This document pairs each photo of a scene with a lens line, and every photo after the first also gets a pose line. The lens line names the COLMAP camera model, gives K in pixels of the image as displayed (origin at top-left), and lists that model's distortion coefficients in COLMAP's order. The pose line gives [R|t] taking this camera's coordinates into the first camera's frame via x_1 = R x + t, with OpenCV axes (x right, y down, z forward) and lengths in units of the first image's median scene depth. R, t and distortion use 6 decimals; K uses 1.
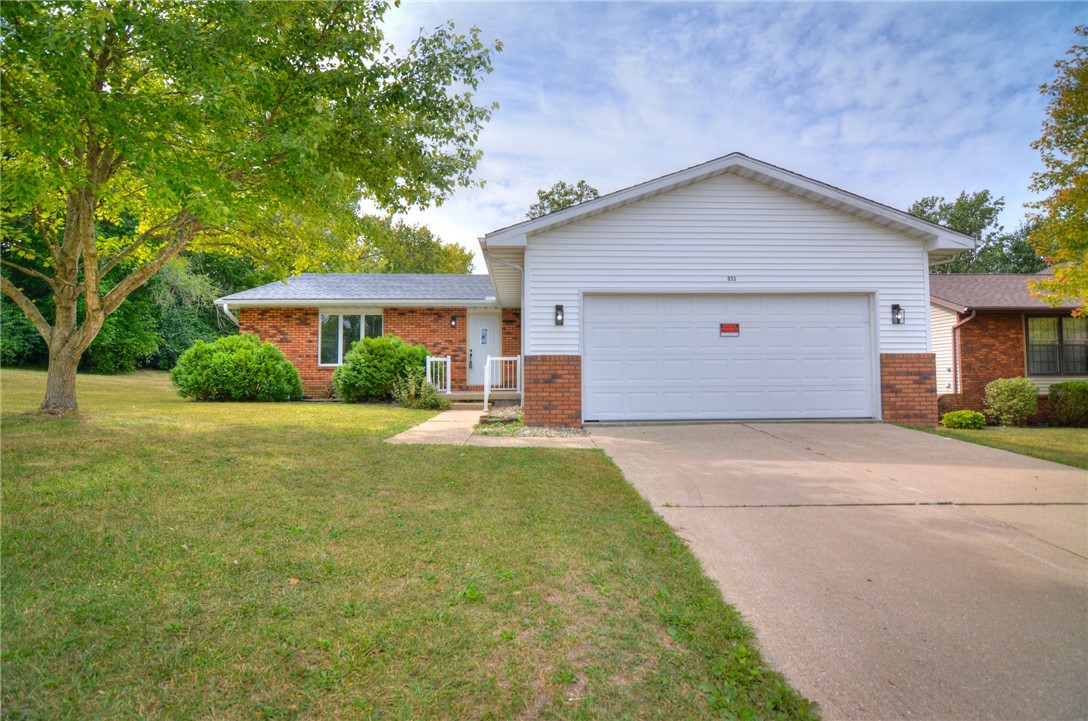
lens RADIAL K [[524.7, 0, 546.4], [0, 524.7, 360.6], [0, 0, 1]] dist [-0.015483, -0.006011]
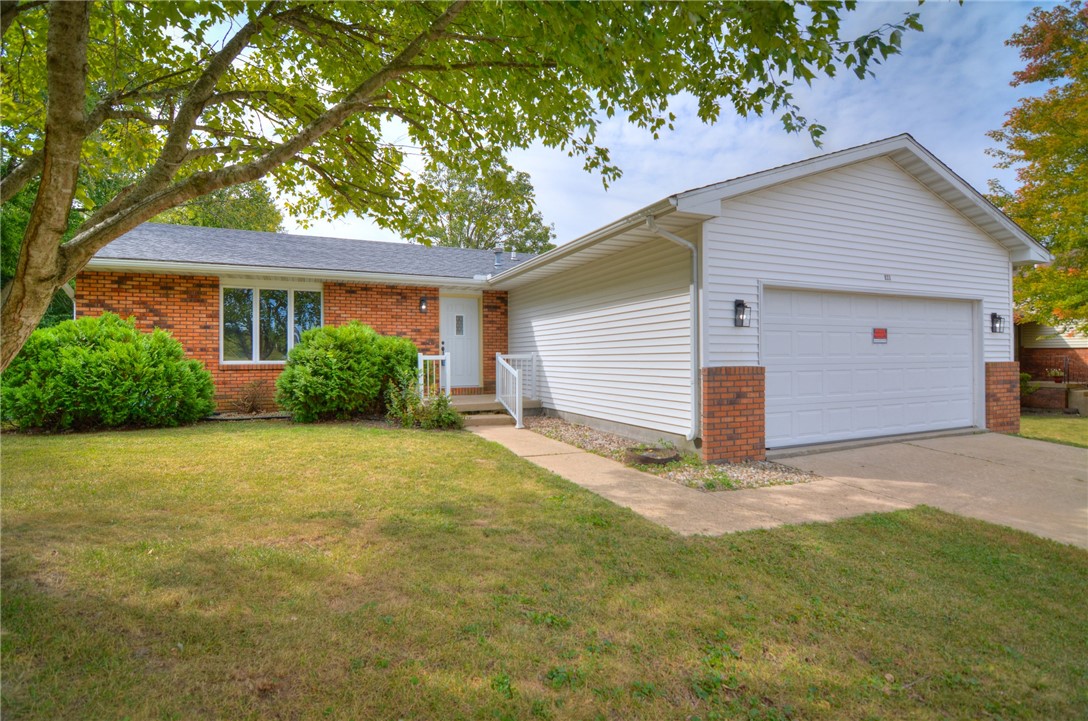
lens RADIAL K [[524.7, 0, 547.9], [0, 524.7, 359.0], [0, 0, 1]] dist [-0.015483, -0.006011]
pose [[0.931757, 0.000064, 0.363082, -0.287154], [-0.013361, 0.999329, 0.034111, -0.024502], [-0.362836, -0.036634, 0.931132, 0.225262]]
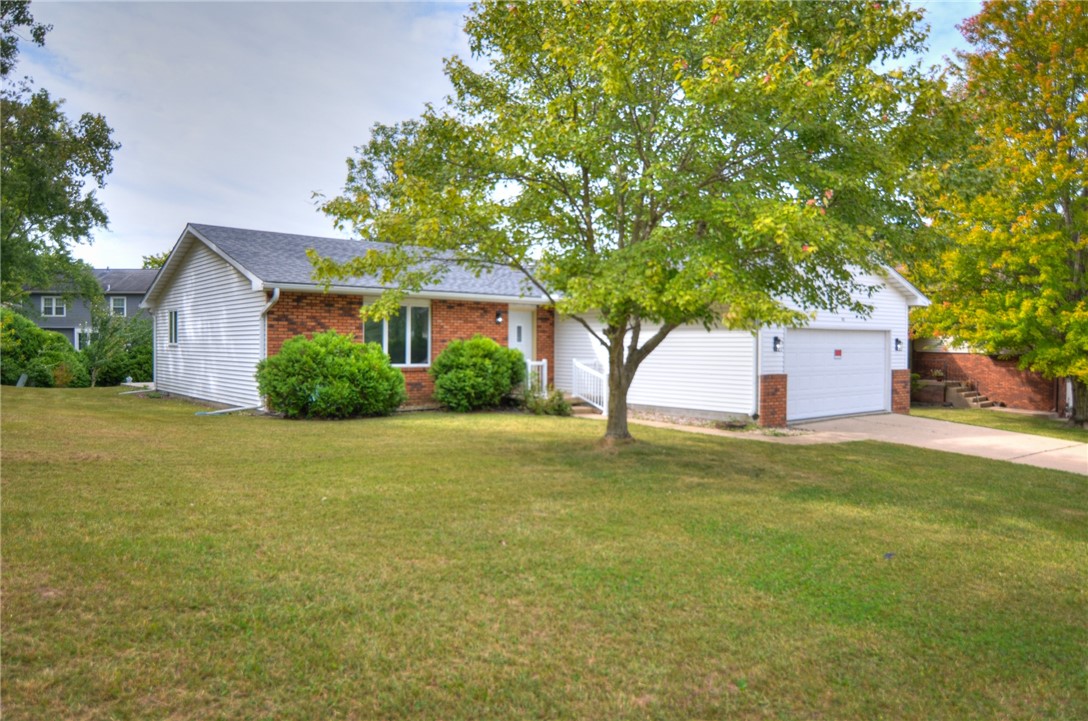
lens RADIAL K [[734.3, 0, 535.5], [0, 734.3, 360.4], [0, 0, 1]] dist [-0.025197, -0.000777]
pose [[0.807479, -0.001189, 0.589895, -0.893845], [-0.034298, 0.998212, 0.048961, -0.065581], [-0.588898, -0.059767, 0.805994, -0.083245]]
